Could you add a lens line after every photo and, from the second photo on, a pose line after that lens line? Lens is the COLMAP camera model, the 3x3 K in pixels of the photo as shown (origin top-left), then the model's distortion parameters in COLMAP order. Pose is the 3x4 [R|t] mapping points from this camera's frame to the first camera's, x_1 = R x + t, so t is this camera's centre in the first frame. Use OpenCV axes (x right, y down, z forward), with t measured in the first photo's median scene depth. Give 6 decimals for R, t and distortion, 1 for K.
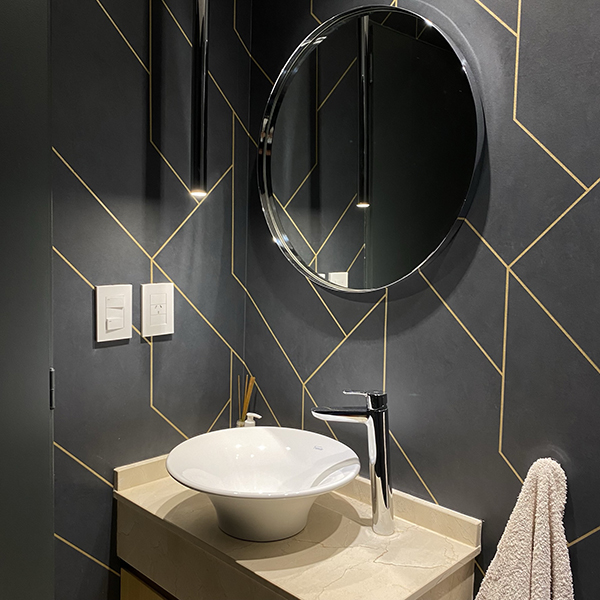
lens RADIAL K [[610.0, 0, 300.2], [0, 610.0, 301.3], [0, 0, 1]] dist [0.008193, 0.000000]
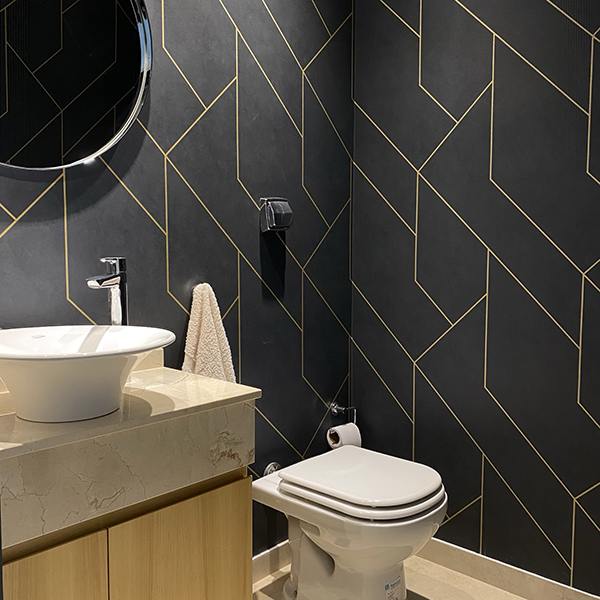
lens RADIAL K [[610.0, 0, 302.1], [0, 610.0, 298.4], [0, 0, 1]] dist [0.008193, 0.000000]
pose [[-0.009285, -0.110439, 0.993840, -0.919506], [0.090013, 0.989755, 0.110826, 0.120154], [-0.995897, 0.090488, 0.000751, 0.617518]]
